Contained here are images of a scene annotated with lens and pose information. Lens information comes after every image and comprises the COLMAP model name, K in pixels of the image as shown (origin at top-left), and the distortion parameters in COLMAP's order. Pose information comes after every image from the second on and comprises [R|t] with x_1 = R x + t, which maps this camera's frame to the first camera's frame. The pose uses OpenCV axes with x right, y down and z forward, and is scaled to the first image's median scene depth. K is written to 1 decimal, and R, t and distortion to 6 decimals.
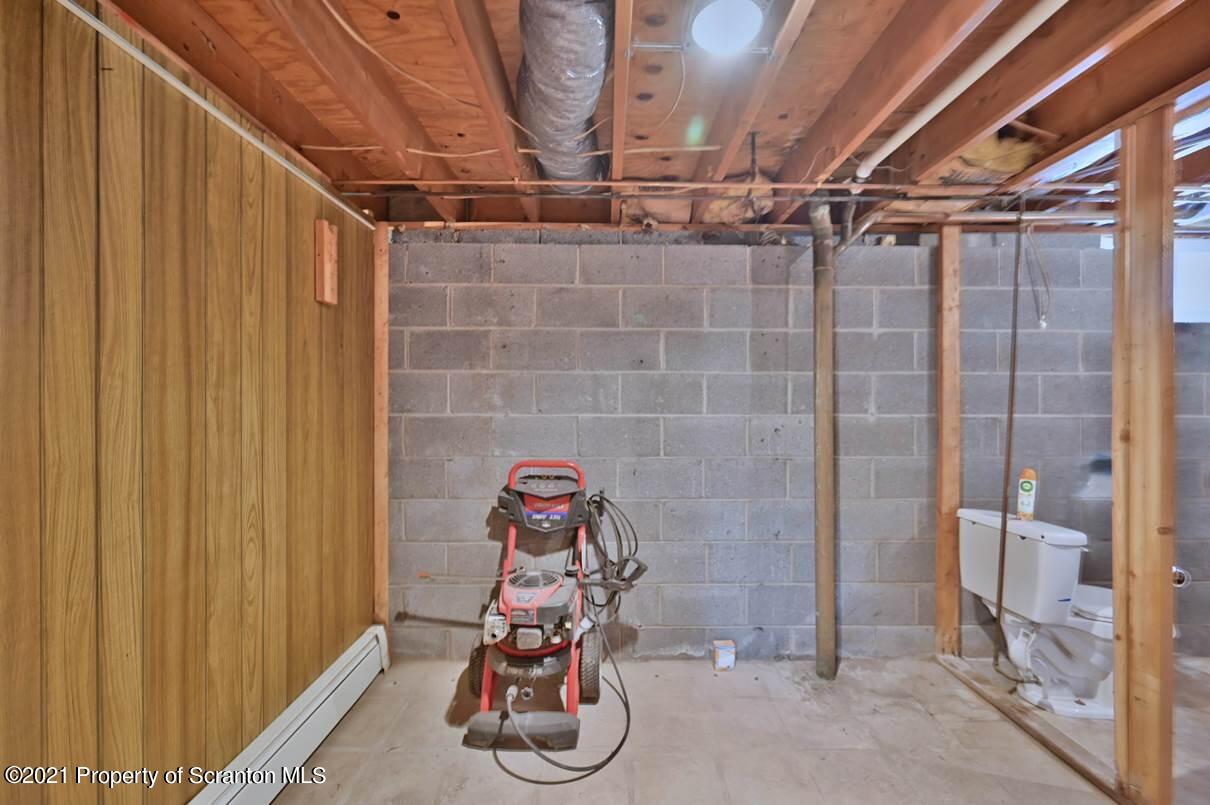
lens RADIAL K [[477.2, 0, 613.4], [0, 477.2, 401.1], [0, 0, 1]] dist [-0.003140, 0.000460]
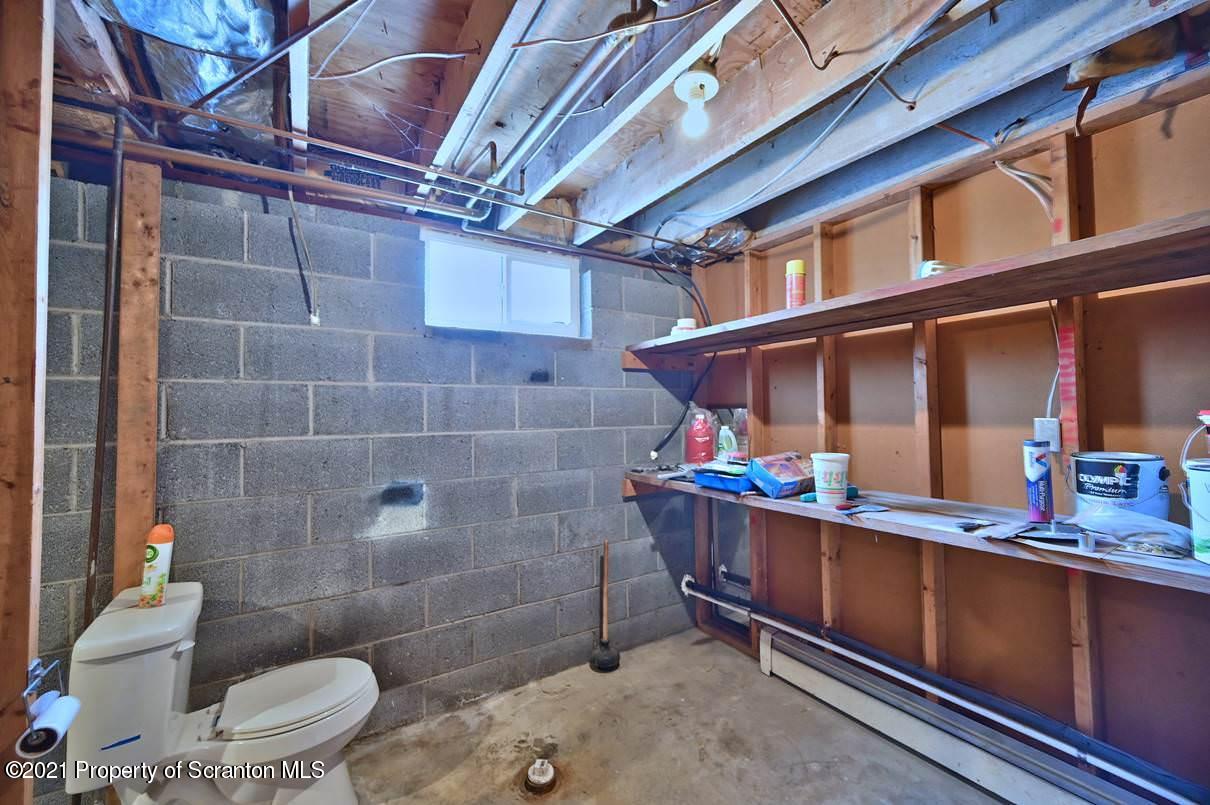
lens RADIAL K [[477.2, 0, 606.9], [0, 477.2, 396.7], [0, 0, 1]] dist [-0.003140, 0.000460]
pose [[0.847735, 0.003388, 0.530409, 0.894225], [0.012883, 0.999553, -0.026976, -0.008807], [-0.530264, 0.029702, 0.847312, 0.091798]]
